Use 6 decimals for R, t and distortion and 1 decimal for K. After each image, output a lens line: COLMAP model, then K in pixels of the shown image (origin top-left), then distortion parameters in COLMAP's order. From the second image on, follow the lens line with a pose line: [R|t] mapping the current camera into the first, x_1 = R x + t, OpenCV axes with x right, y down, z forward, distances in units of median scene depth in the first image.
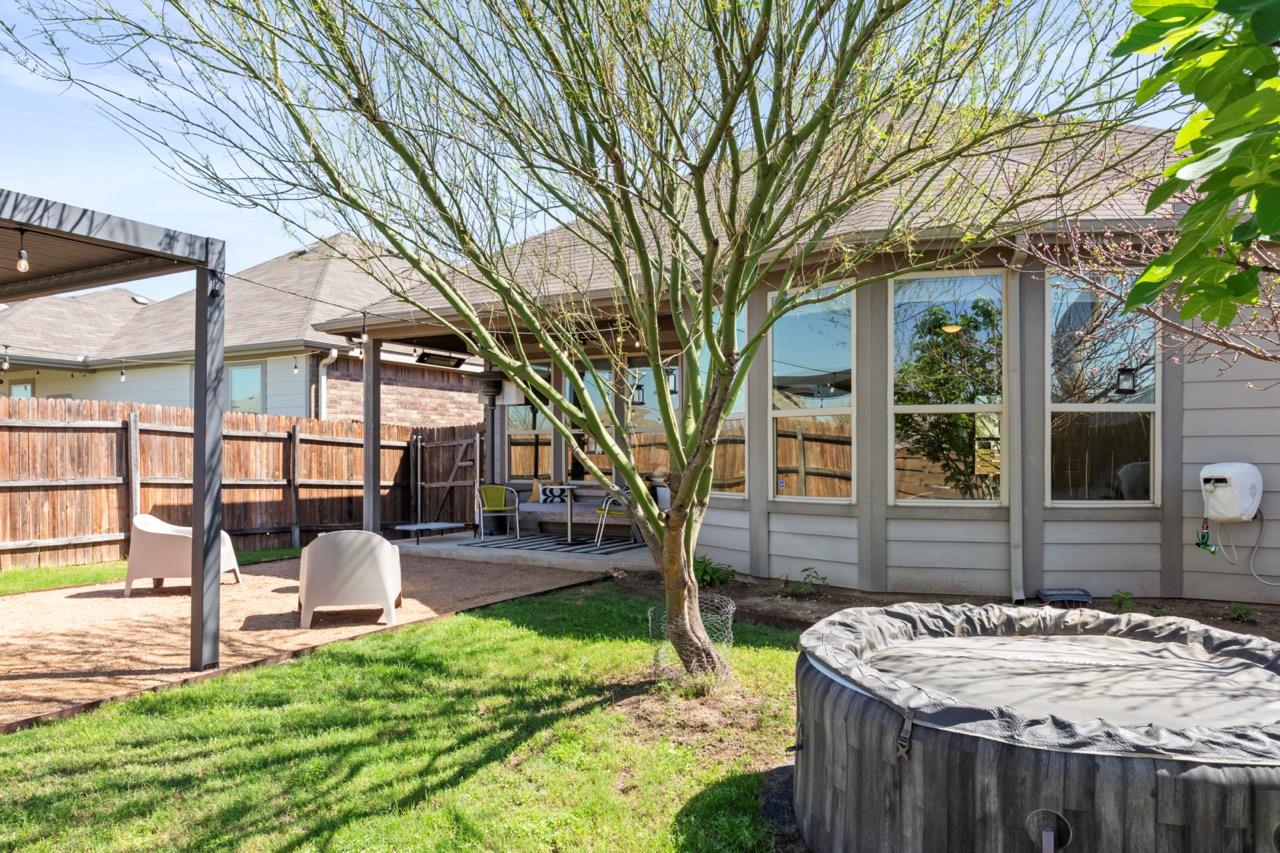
lens RADIAL K [[846.7, 0, 637.5], [0, 846.7, 430.4], [0, 0, 1]] dist [0.007416, 0.001663]
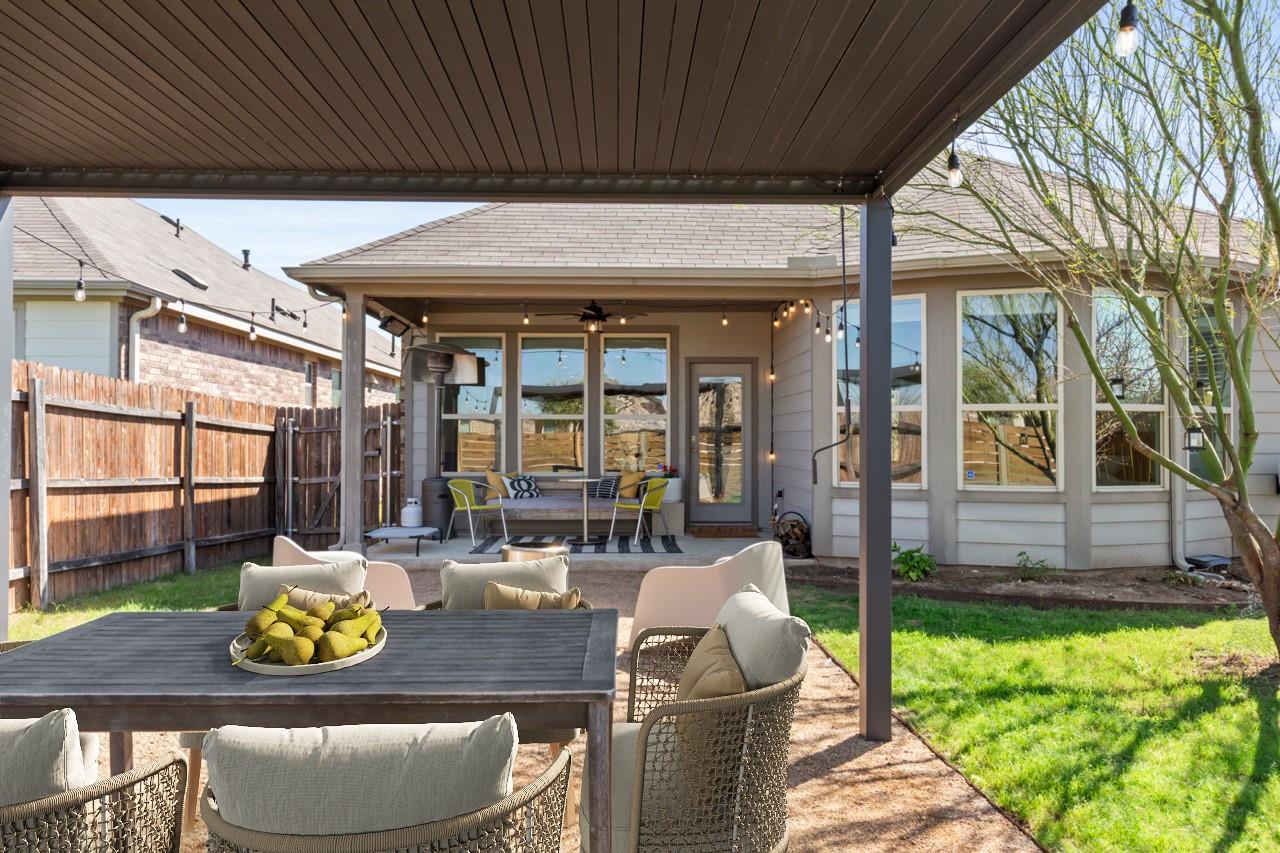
lens RADIAL K [[846.7, 0, 637.5], [0, 846.7, 430.4], [0, 0, 1]] dist [0.007416, 0.001663]
pose [[0.872492, 0.006983, 0.488579, -0.424722], [-0.016162, 0.999763, 0.014573, 0.001403], [-0.488361, -0.020611, 0.872398, 0.183776]]
